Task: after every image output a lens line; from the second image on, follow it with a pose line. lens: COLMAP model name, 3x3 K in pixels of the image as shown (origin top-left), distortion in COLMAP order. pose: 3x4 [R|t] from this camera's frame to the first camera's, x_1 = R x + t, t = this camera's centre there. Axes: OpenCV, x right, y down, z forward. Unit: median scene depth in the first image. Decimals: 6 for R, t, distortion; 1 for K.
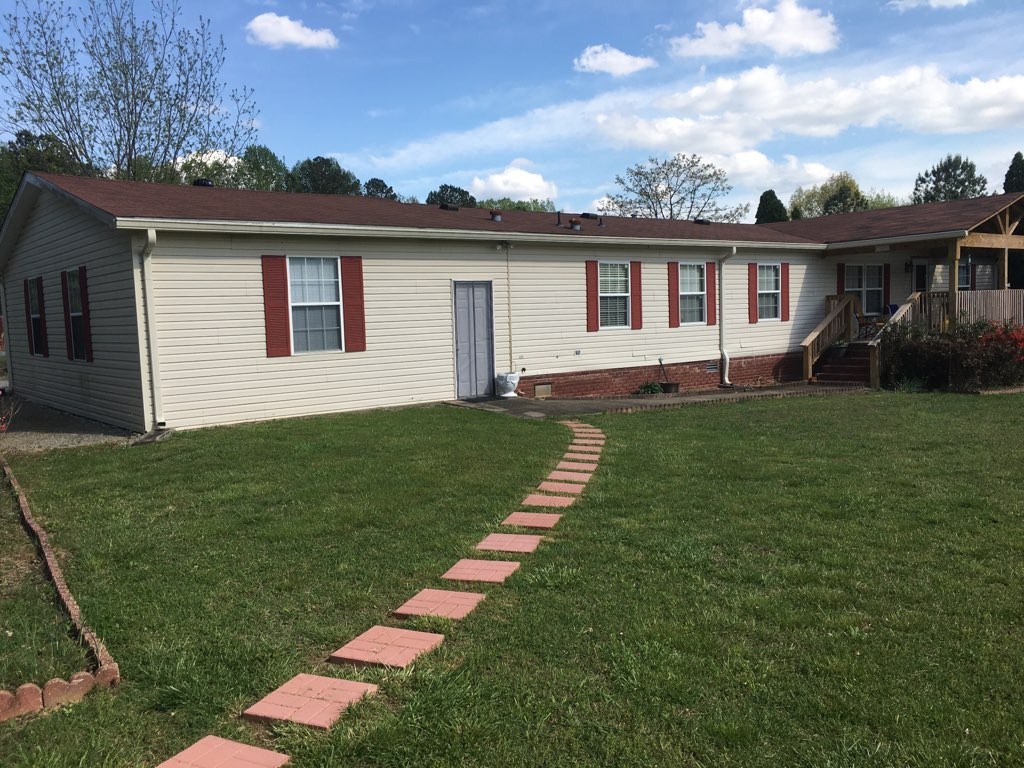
lens RADIAL K [[868.9, 0, 511.4], [0, 868.9, 391.4], [0, 0, 1]] dist [0.042760, -0.030724]
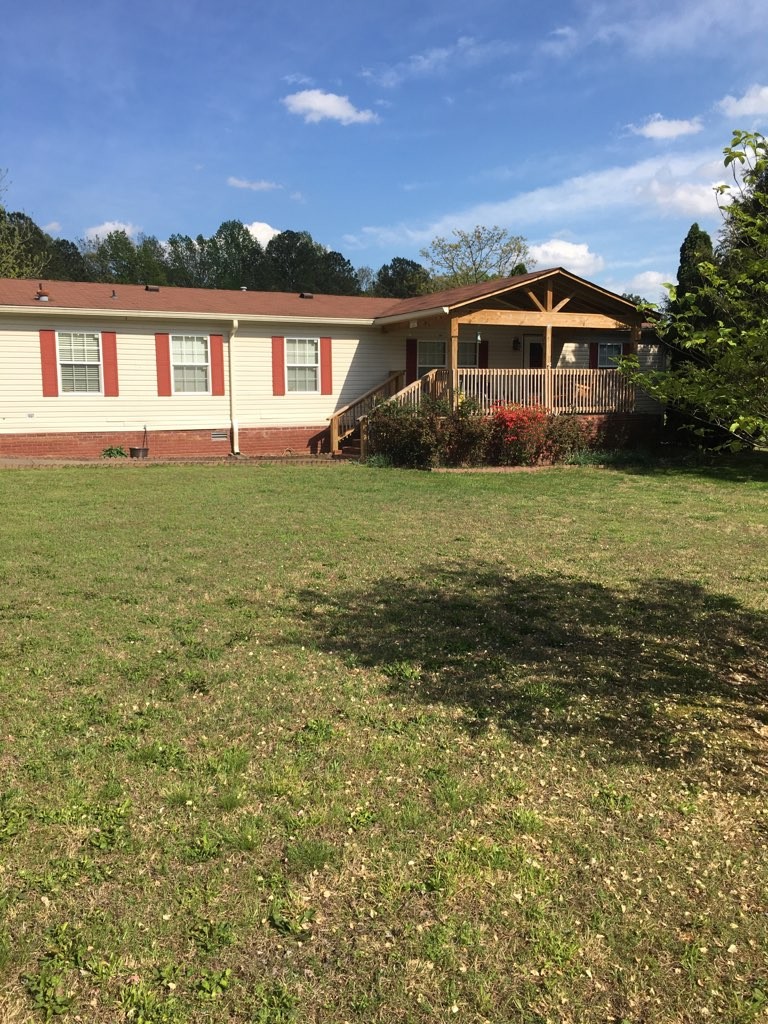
lens RADIAL K [[868.9, 0, 387.0], [0, 868.9, 504.8], [0, 0, 1]] dist [0.042760, -0.030724]
pose [[0.982410, 0.048814, -0.180241, 0.569921], [-0.041093, 0.998081, 0.046330, -0.002043], [0.182157, -0.038108, 0.982531, 0.005104]]
